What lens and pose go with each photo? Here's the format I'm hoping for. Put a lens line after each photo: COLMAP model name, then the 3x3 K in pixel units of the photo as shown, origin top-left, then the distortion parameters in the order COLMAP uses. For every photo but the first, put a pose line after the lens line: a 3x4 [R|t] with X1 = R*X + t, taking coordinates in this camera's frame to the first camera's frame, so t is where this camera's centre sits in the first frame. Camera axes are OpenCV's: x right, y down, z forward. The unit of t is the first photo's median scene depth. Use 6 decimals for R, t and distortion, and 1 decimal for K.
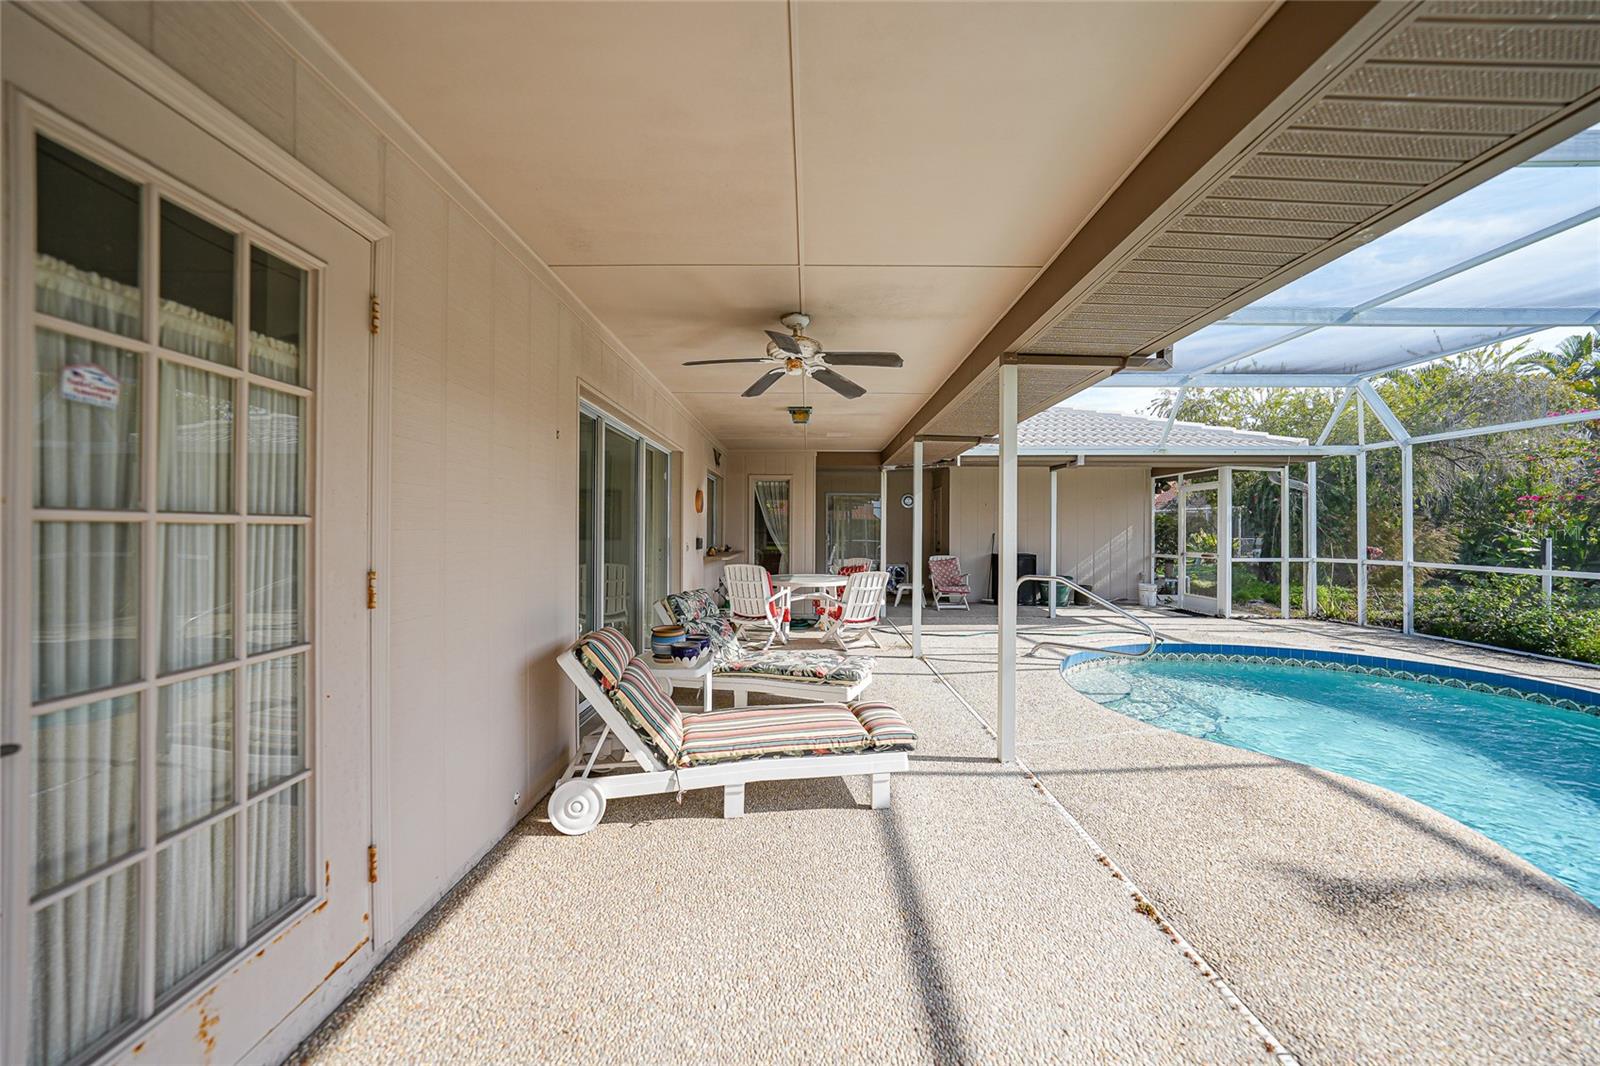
lens RADIAL K [[580.2, 0, 806.3], [0, 580.2, 524.8], [0, 0, 1]] dist [-0.027233, 0.007550]
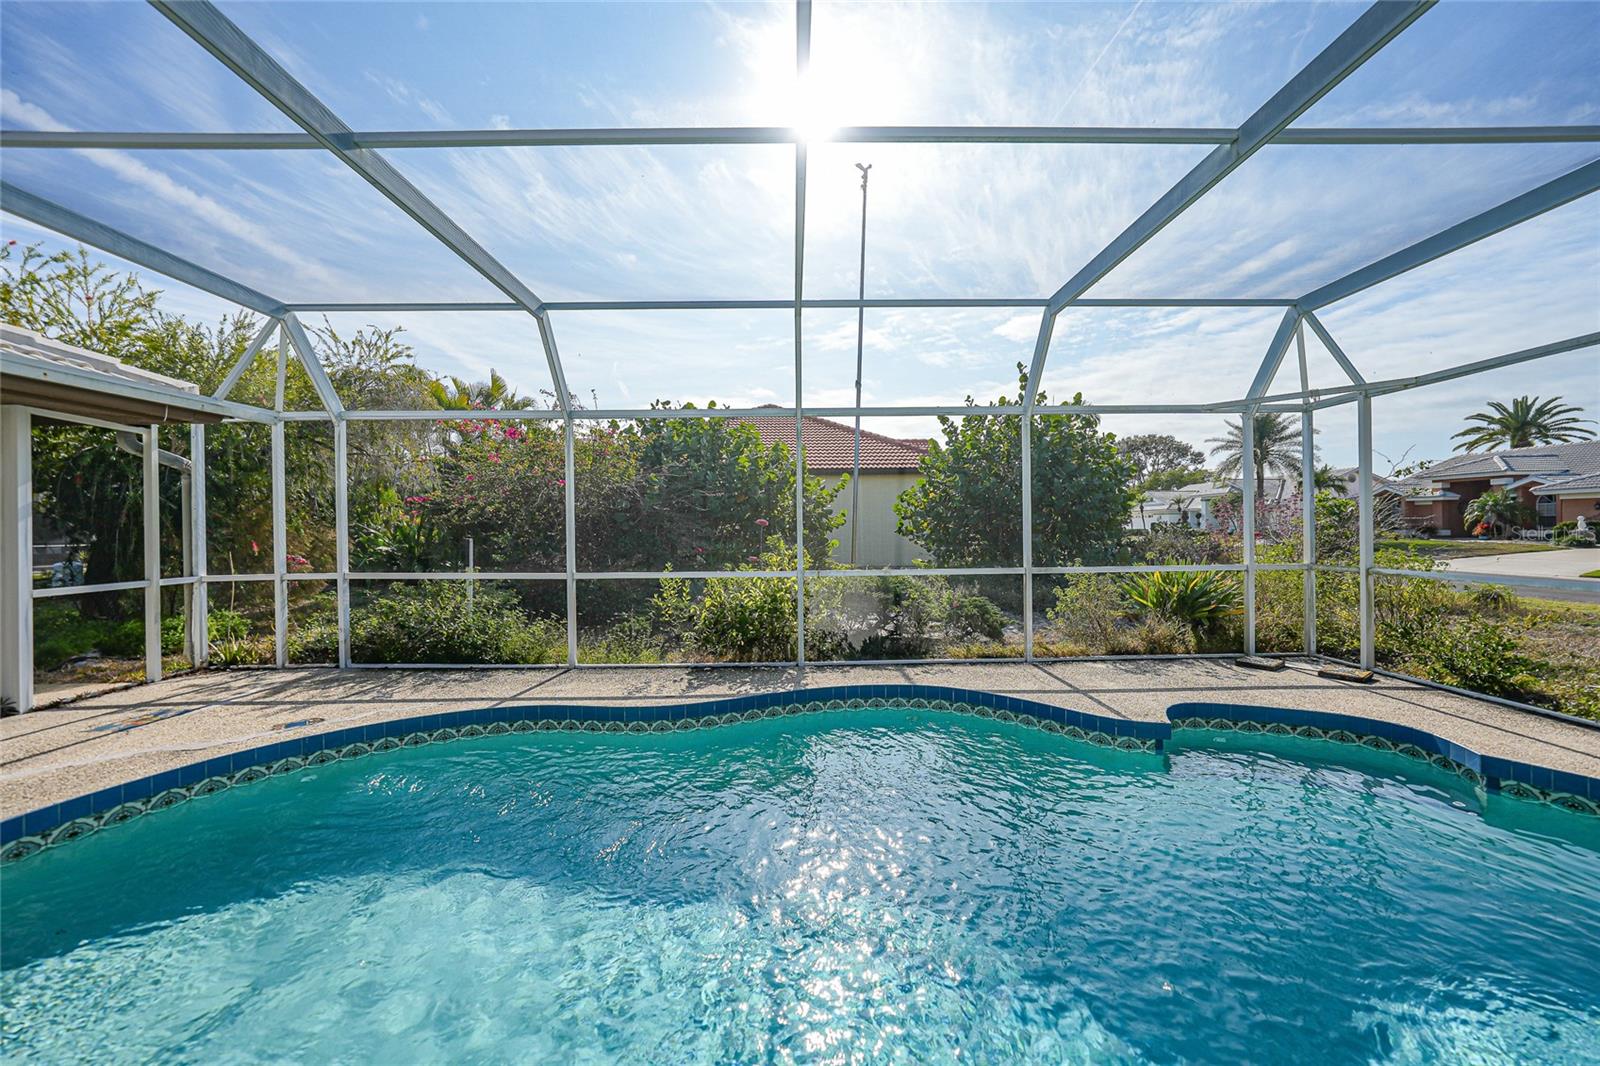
lens RADIAL K [[589.4, 0, 800.0], [0, 589.4, 533.0], [0, 0, 1]] dist [-0.000096, 0.000204]
pose [[0.000405, -0.007527, 0.999972, 0.262895], [-0.003083, 0.999967, 0.007528, 0.002814], [-0.999995, -0.003086, 0.000382, 0.381514]]
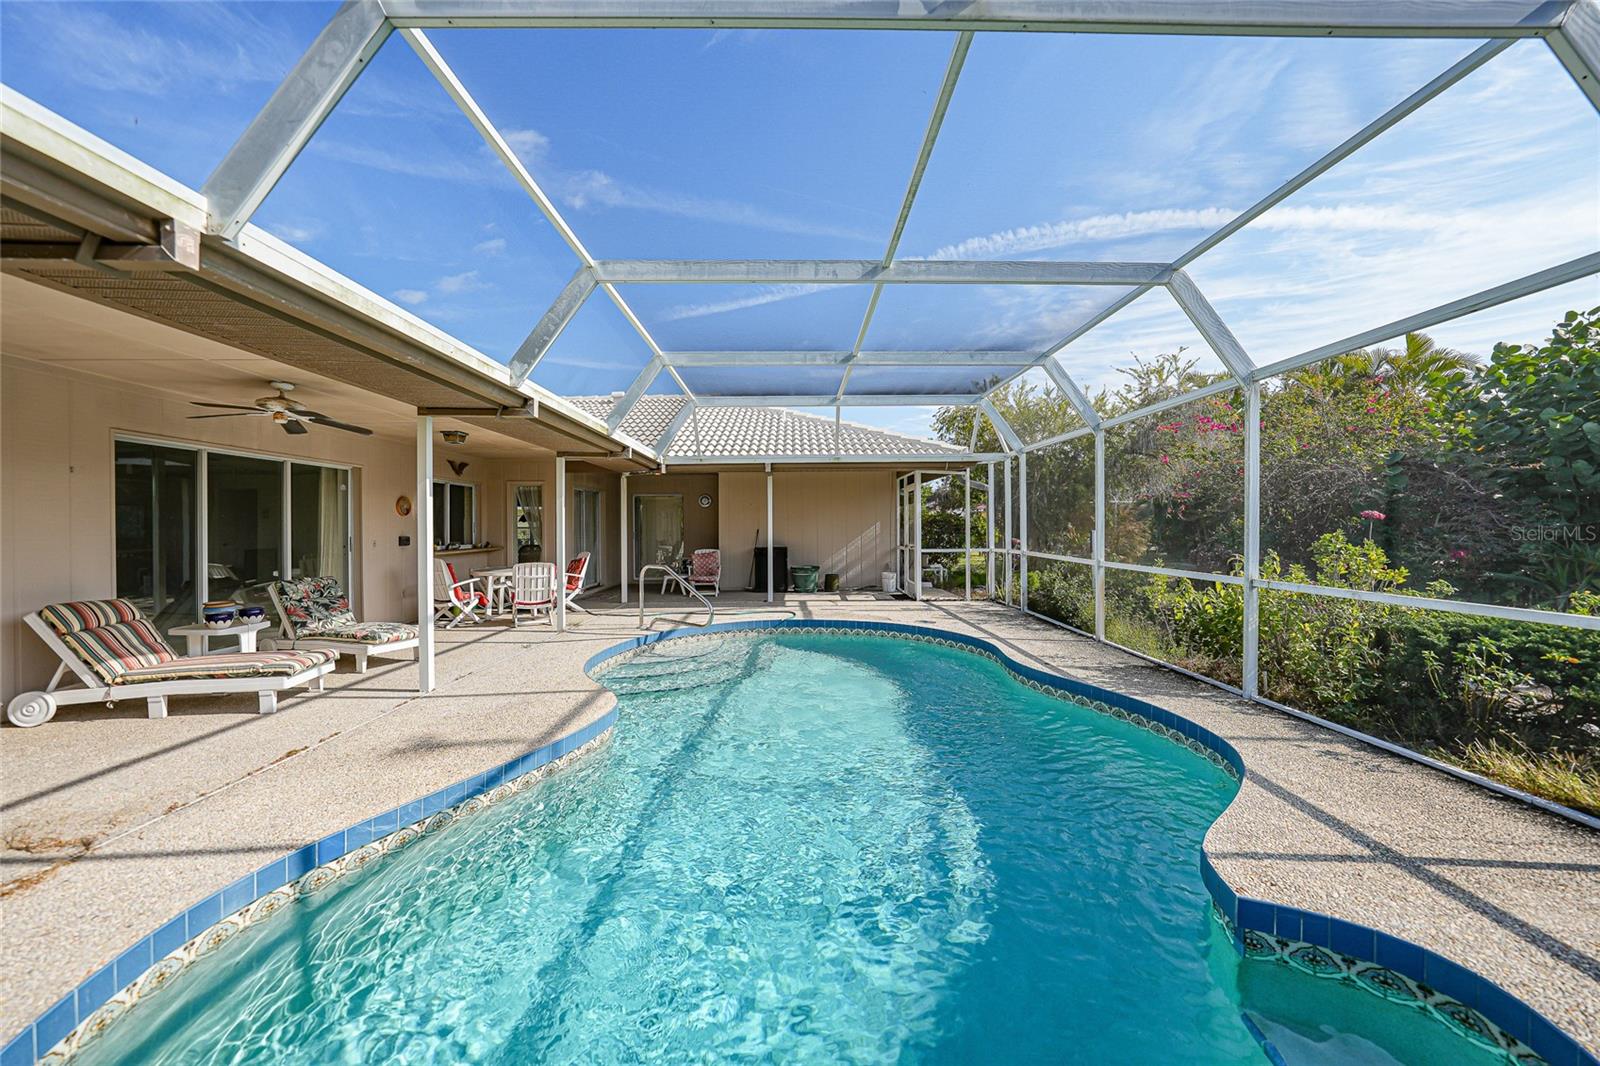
lens RADIAL K [[580.2, 0, 806.3], [0, 580.2, 524.8], [0, 0, 1]] dist [-0.027233, 0.007550]
pose [[0.999731, -0.010074, 0.020912, 0.575414], [0.009895, 0.999914, 0.008660, -0.004146], [-0.020998, -0.008451, 0.999744, -0.203438]]
